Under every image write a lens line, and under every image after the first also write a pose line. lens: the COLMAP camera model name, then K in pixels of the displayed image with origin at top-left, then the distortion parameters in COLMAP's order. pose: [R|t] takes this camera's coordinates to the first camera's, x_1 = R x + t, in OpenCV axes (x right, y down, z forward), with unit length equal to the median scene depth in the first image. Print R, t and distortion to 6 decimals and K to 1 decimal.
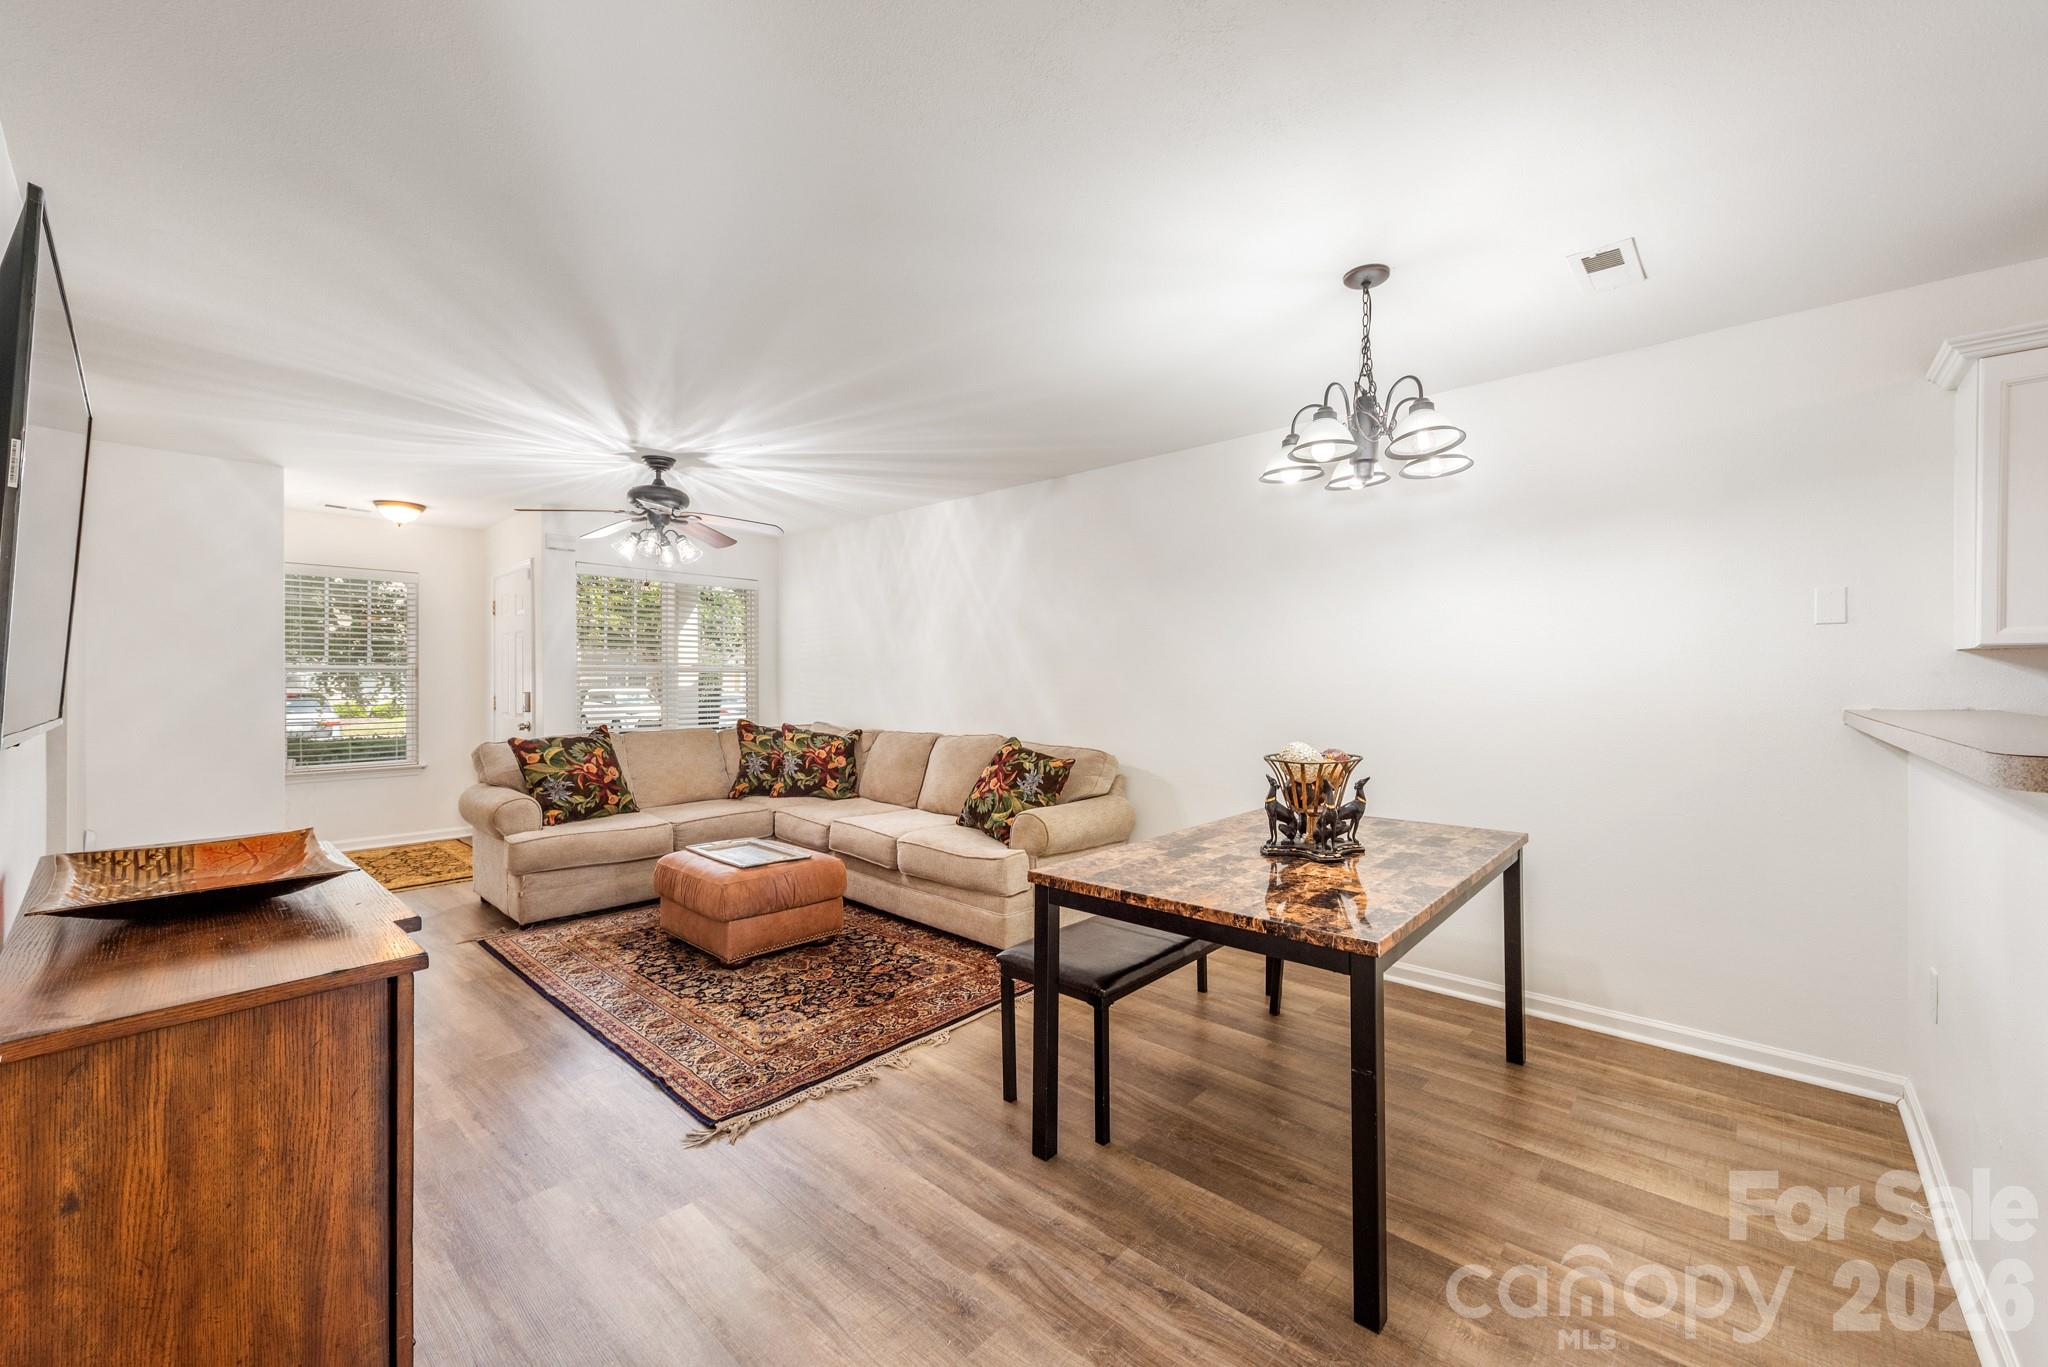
lens RADIAL K [[799.4, 0, 1038.5], [0, 799.4, 677.3], [0, 0, 1]] dist [0.009596, -0.002316]
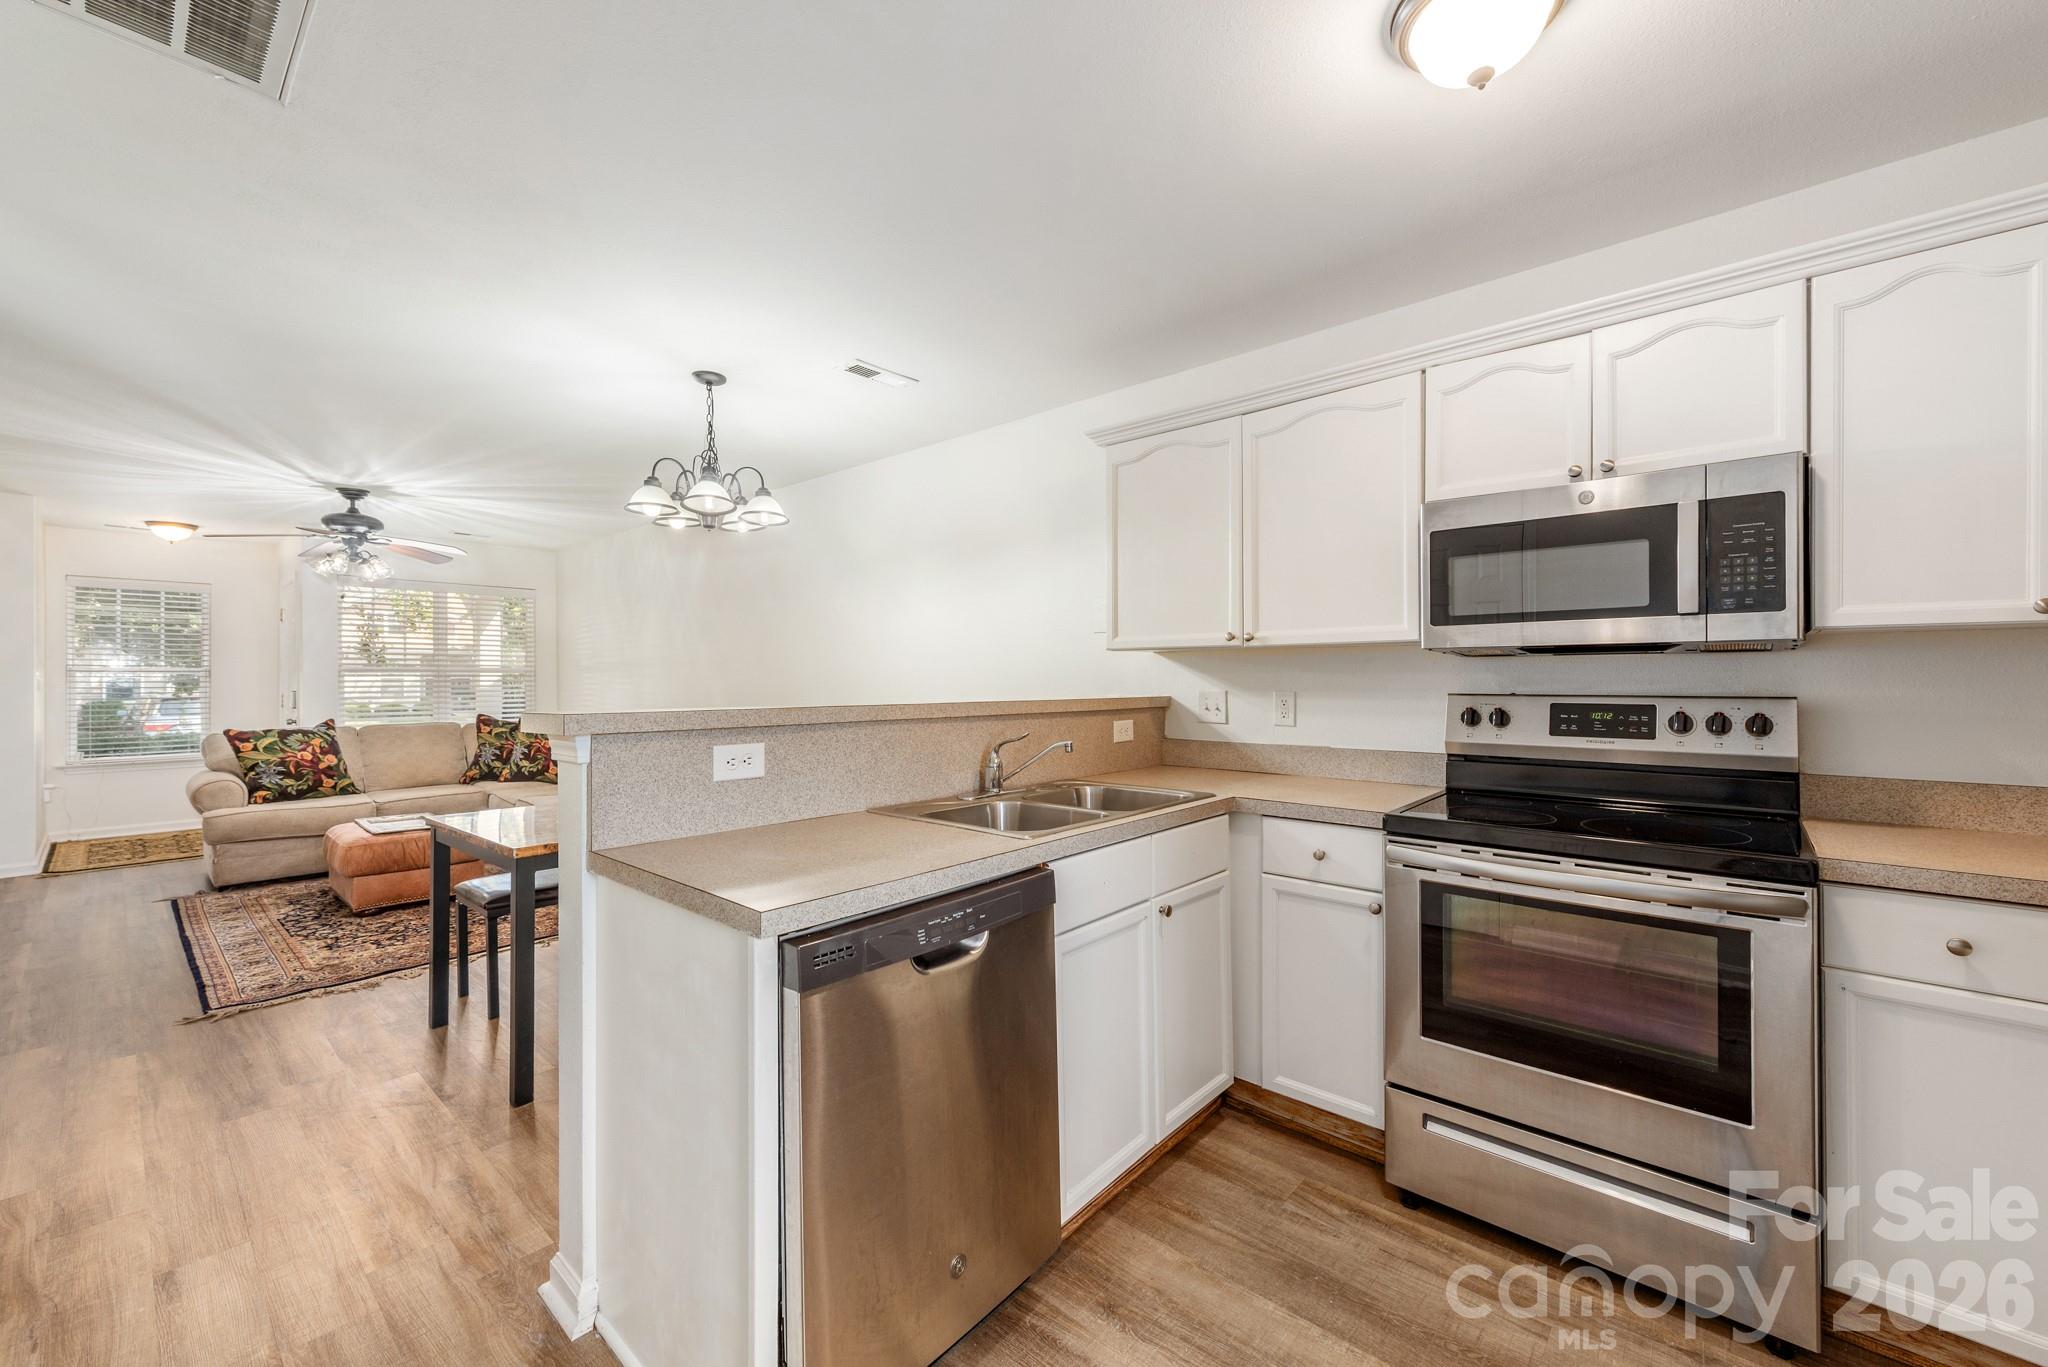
lens RADIAL K [[799.4, 0, 1037.7], [0, 799.4, 676.5], [0, 0, 1]] dist [0.009596, -0.002316]
pose [[0.999803, -0.003728, 0.019510, 0.595251], [0.003728, 0.999993, 0.000071, 0.003599], [-0.019510, 0.000002, 0.999810, -0.228637]]
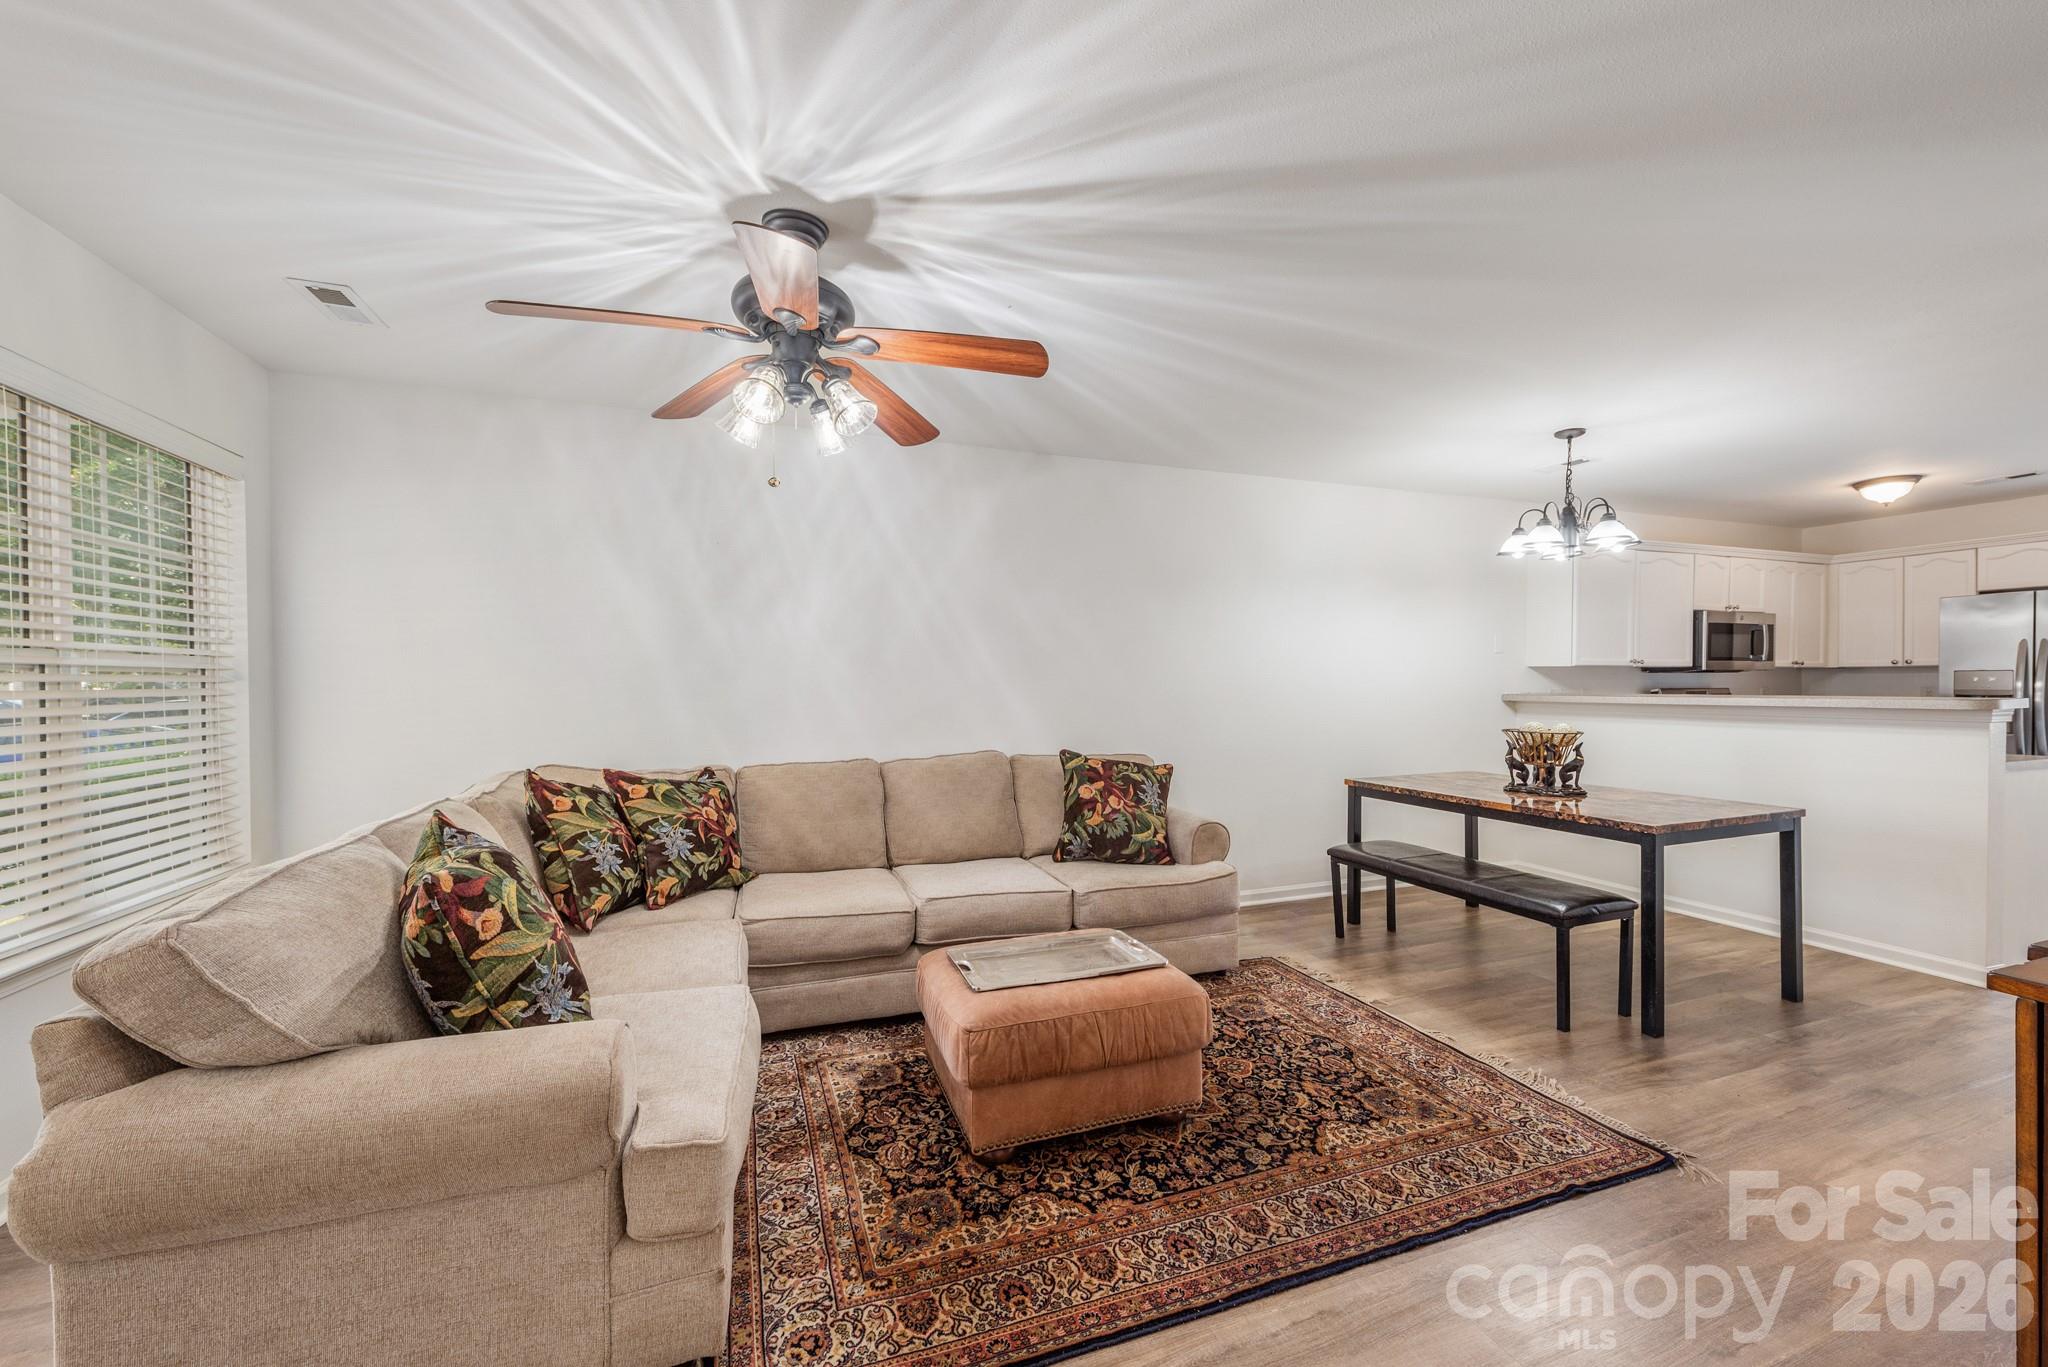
lens RADIAL K [[799.4, 0, 1037.5], [0, 799.4, 687.1], [0, 0, 1]] dist [0.009596, -0.002316]
pose [[0.462958, -0.010765, 0.886315, -0.987311], [0.001359, 0.999934, 0.011435, -0.002939], [-0.886379, -0.004089, 0.462942, 0.768661]]
